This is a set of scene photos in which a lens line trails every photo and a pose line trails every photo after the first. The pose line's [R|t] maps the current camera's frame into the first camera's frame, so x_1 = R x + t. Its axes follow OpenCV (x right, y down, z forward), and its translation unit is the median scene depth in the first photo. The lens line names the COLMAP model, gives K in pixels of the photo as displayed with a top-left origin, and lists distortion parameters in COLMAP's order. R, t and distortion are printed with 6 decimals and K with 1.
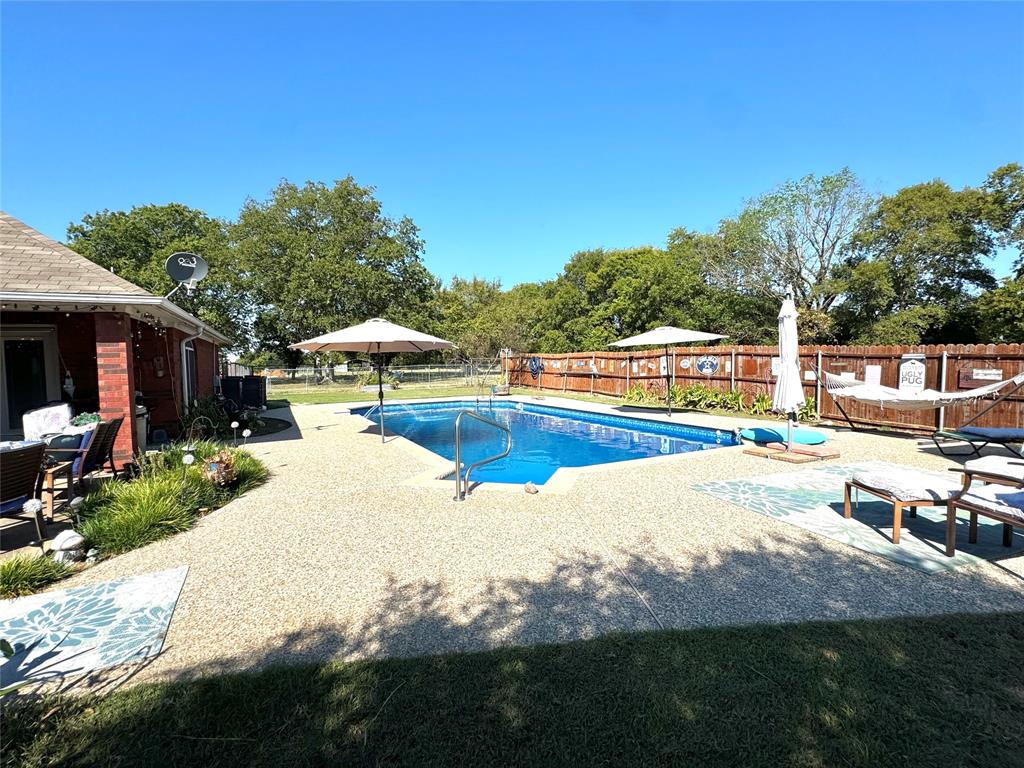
lens RADIAL K [[503.3, 0, 509.0], [0, 503.3, 385.7], [0, 0, 1]] dist [-0.001918, 0.000376]
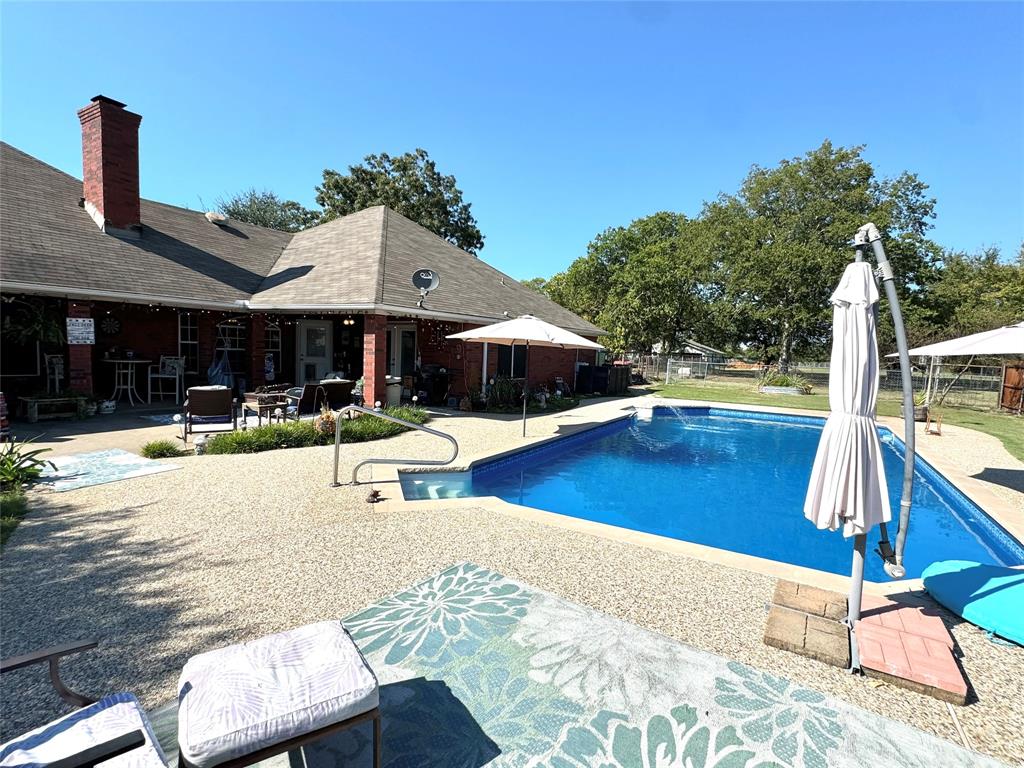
lens RADIAL K [[503.3, 0, 510.3], [0, 503.3, 380.6], [0, 0, 1]] dist [-0.001918, 0.000376]
pose [[0.542953, 0.095124, -0.834358, 1.412669], [-0.089477, 0.994461, 0.055151, -0.131256], [0.834982, 0.044712, 0.548457, 1.017753]]
